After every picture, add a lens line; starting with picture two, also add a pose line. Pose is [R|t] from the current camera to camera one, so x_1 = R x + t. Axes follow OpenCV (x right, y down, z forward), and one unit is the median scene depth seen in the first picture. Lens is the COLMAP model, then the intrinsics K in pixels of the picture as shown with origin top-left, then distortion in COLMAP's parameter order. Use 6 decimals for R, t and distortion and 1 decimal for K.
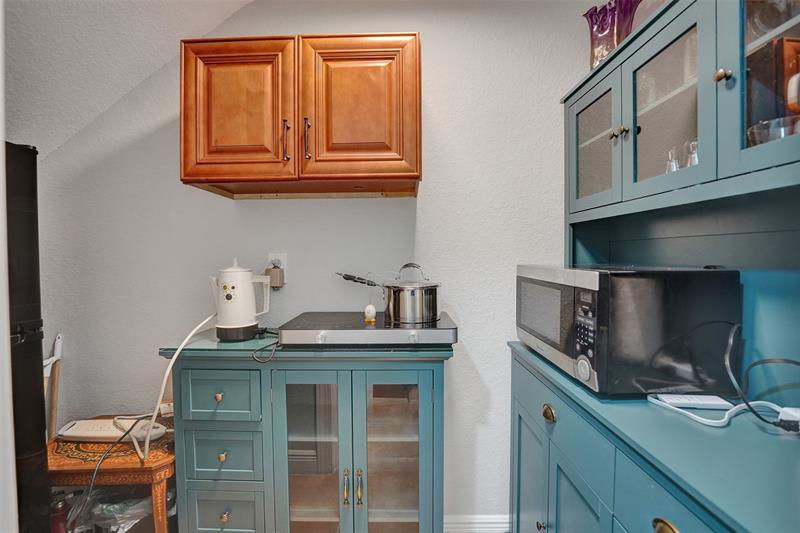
lens RADIAL K [[327.8, 0, 396.9], [0, 327.8, 265.4], [0, 0, 1]] dist [-0.033148, 0.003559]
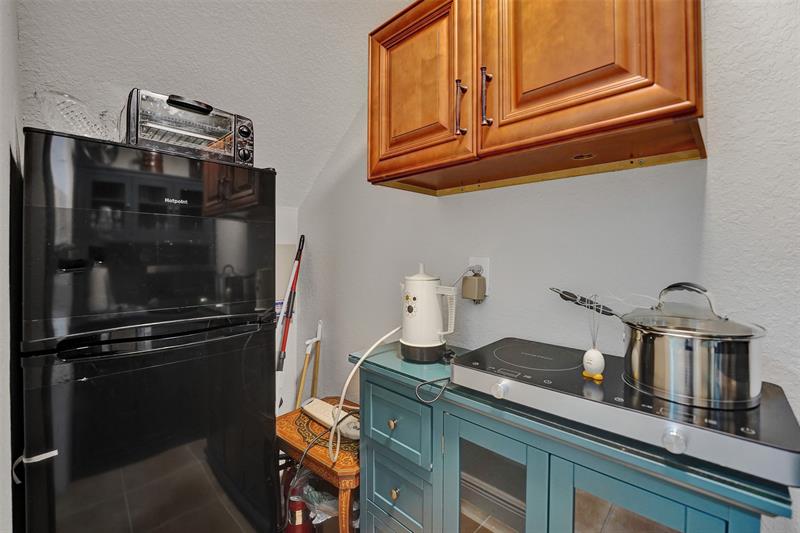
lens RADIAL K [[337.7, 0, 403.0], [0, 337.7, 254.2], [0, 0, 1]] dist [-0.029093, 0.000711]
pose [[0.737015, 0.008807, -0.675819, 0.074959], [-0.027095, 0.999496, -0.016523, -0.034725], [0.675333, 0.030489, 0.736883, 0.342286]]
